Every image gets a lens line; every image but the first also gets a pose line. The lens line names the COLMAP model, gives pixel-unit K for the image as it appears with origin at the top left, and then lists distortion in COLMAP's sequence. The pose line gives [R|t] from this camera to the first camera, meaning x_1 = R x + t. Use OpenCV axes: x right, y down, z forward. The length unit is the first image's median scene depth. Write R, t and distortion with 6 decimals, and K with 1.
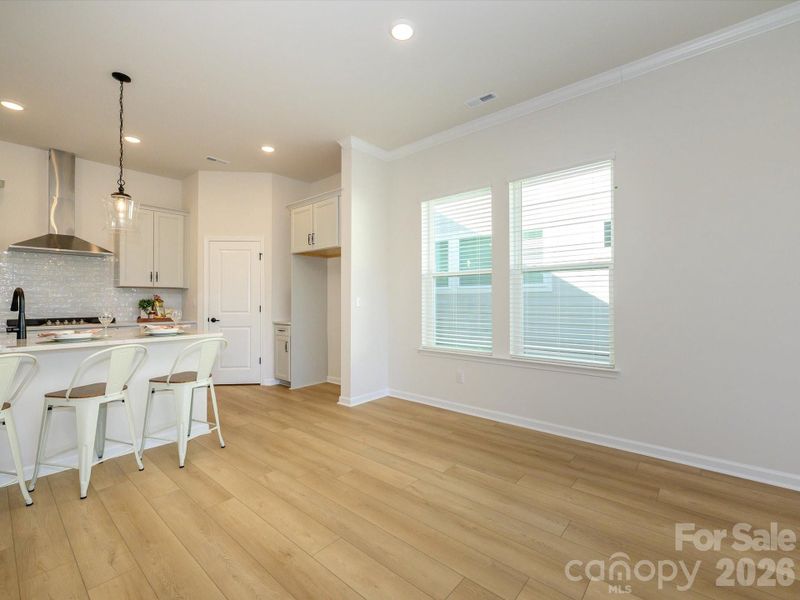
lens RADIAL K [[357.4, 0, 400.2], [0, 357.4, 295.2], [0, 0, 1]] dist [-0.003590, -0.000518]
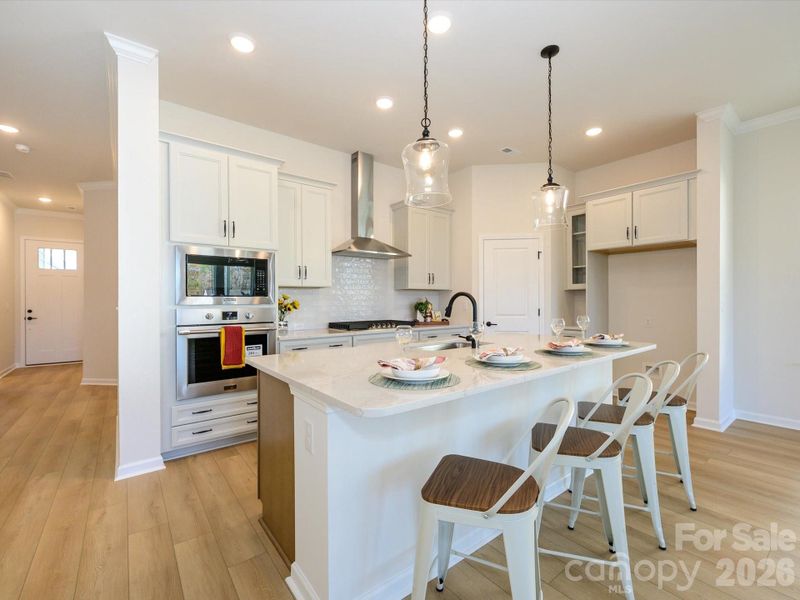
lens RADIAL K [[356.9, 0, 400.0], [0, 356.9, 300.0], [0, 0, 1]] dist [-0.000411, -0.000242]
pose [[0.980619, -0.000171, -0.195923, -0.581609], [0.002755, 0.999913, 0.012913, -0.006504], [0.195904, -0.013203, 0.980534, 0.033290]]
